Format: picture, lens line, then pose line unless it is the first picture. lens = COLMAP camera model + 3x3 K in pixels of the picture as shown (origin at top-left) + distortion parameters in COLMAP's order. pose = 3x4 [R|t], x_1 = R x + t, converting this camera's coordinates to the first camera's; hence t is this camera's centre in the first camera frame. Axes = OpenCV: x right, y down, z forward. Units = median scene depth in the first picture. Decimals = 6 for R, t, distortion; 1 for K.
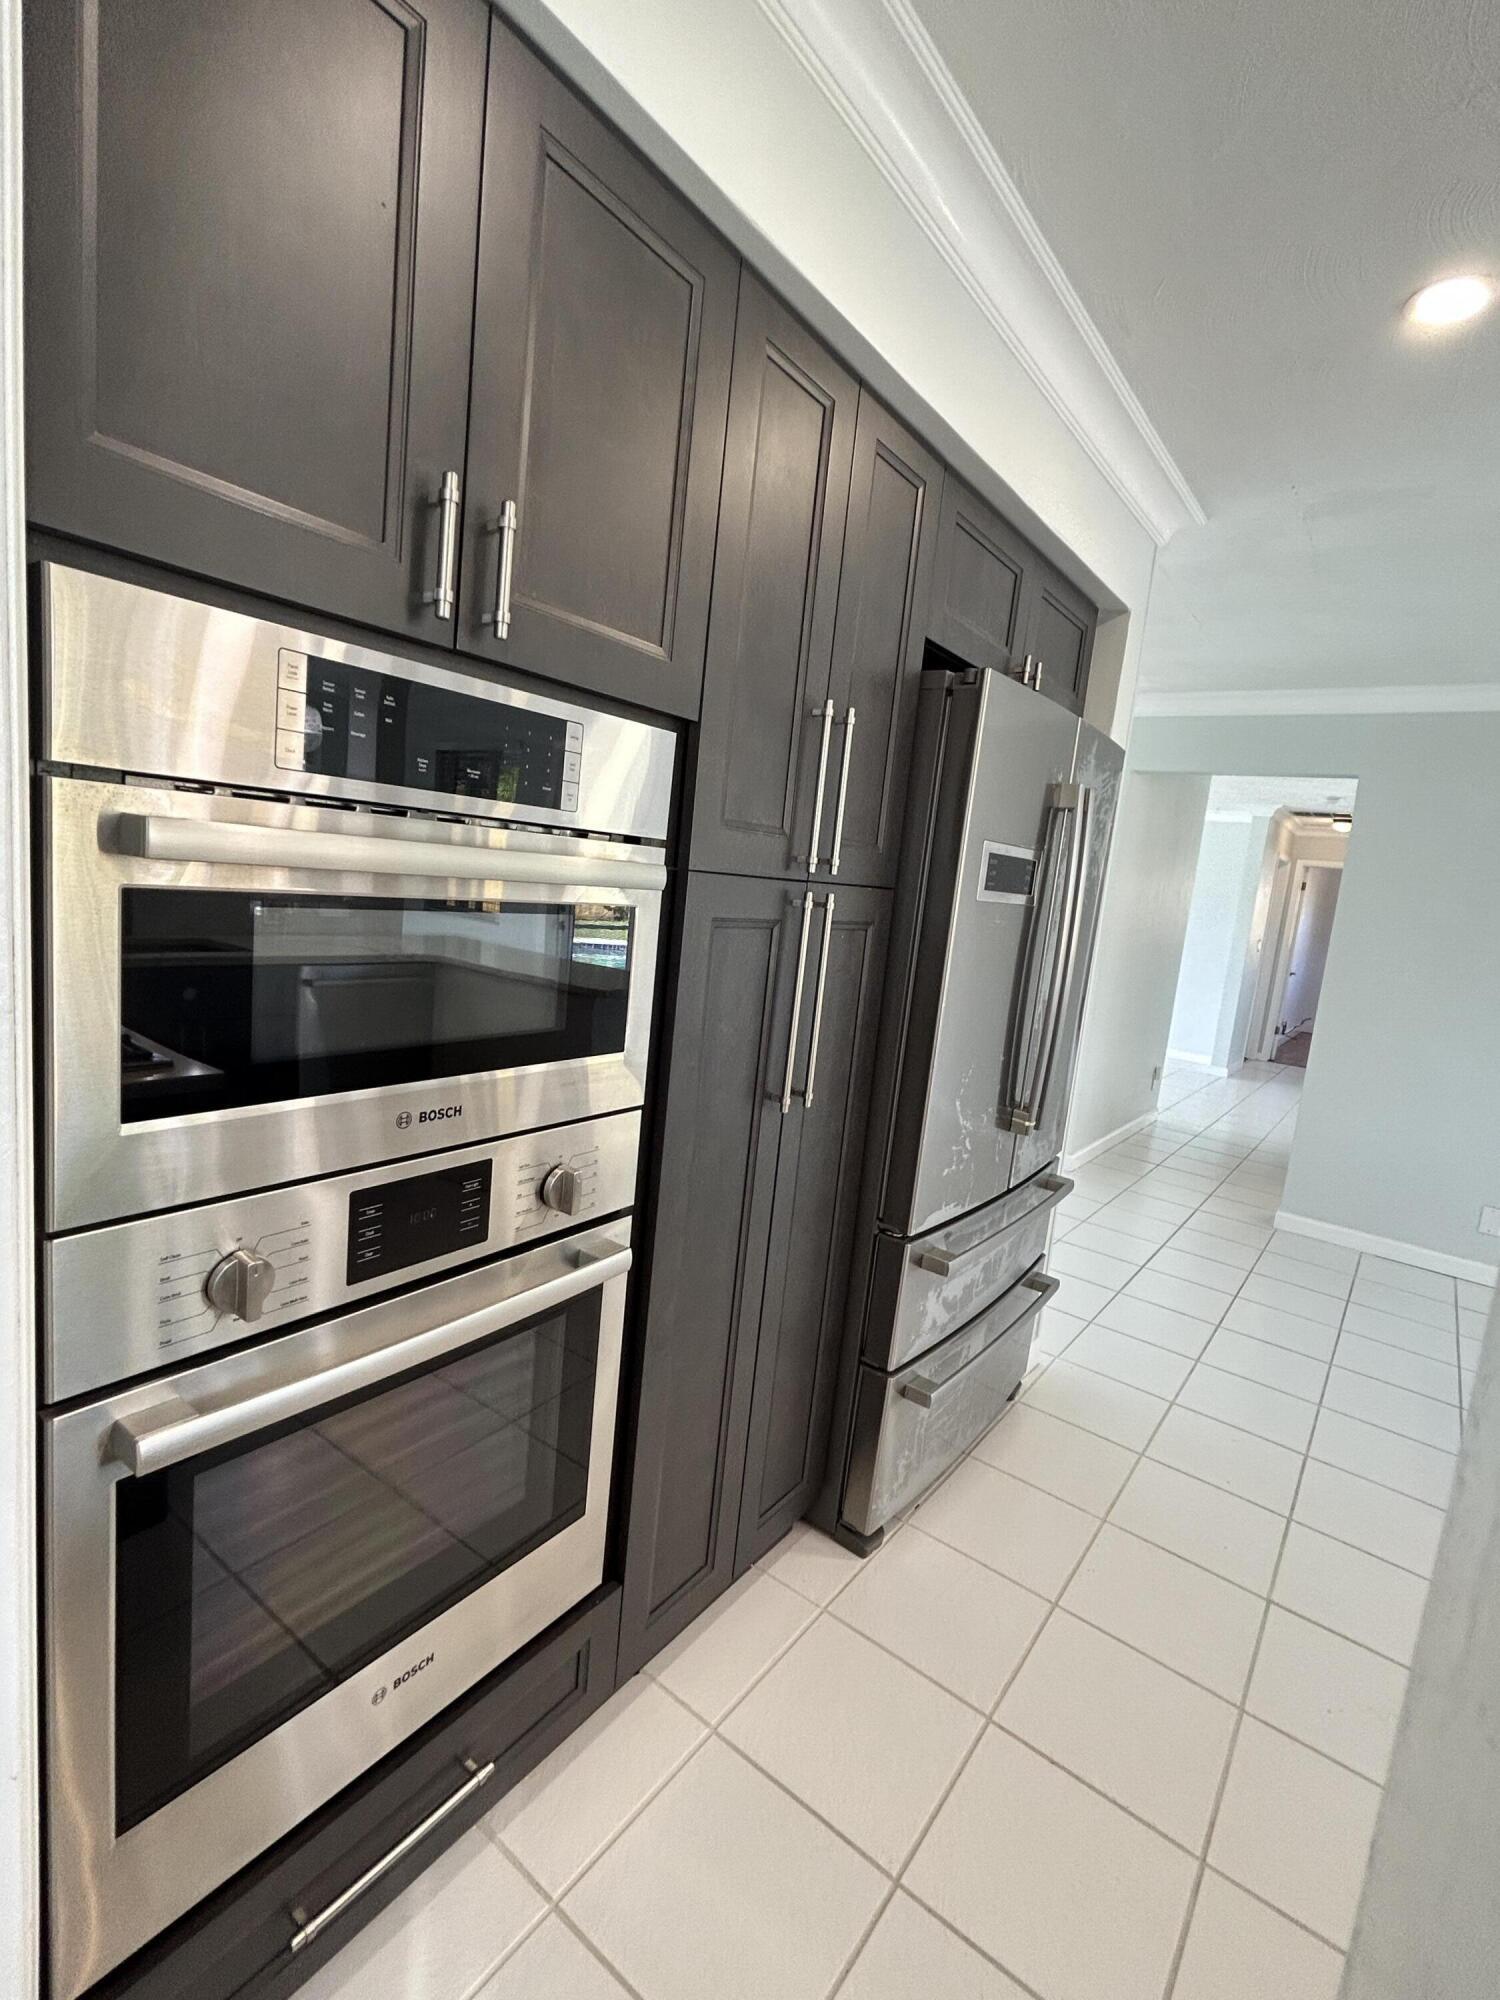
lens RADIAL K [[922.0, 0, 753.6], [0, 922.0, 999.4], [0, 0, 1]] dist [-0.003755, 0.003055]
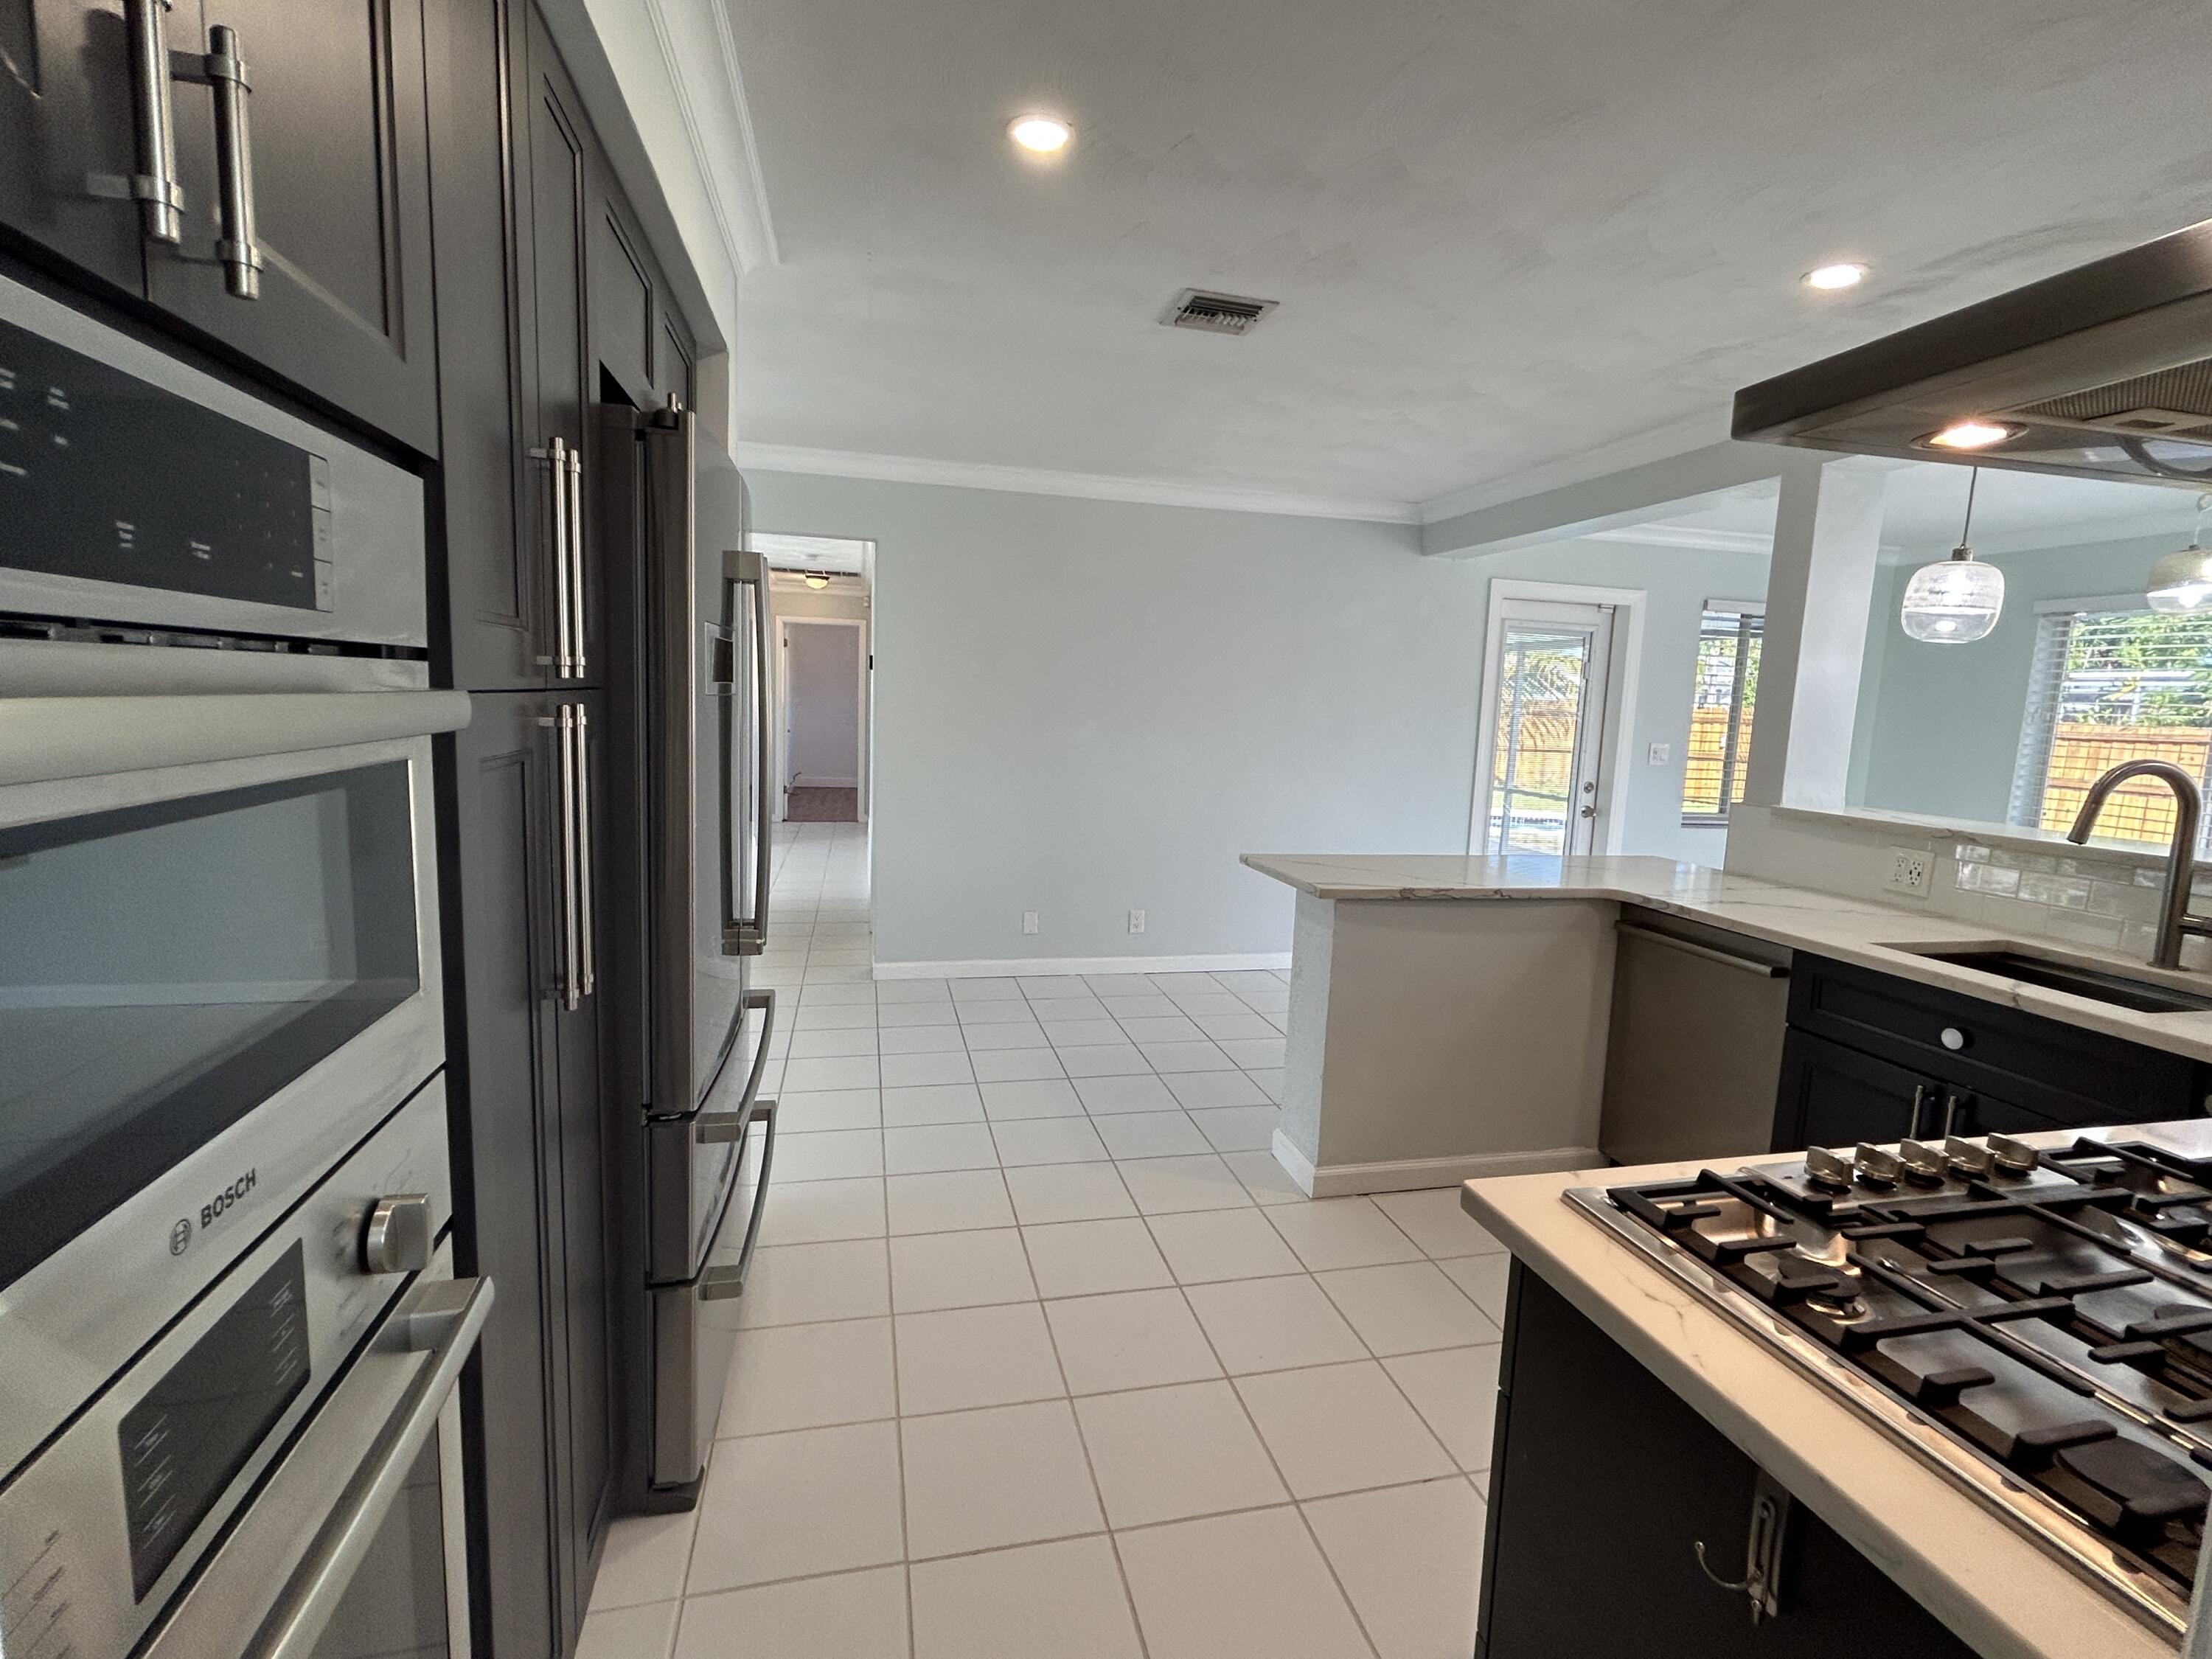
lens RADIAL K [[1019.8, 0, 1092.7], [0, 1019.8, 825.5], [0, 0, 1]] dist [-0.003755, 0.003055]
pose [[0.663091, -0.175014, 0.727792, -0.229639], [0.138244, 0.984190, 0.110717, -0.047264], [-0.735662, 0.027197, 0.676802, 0.133749]]
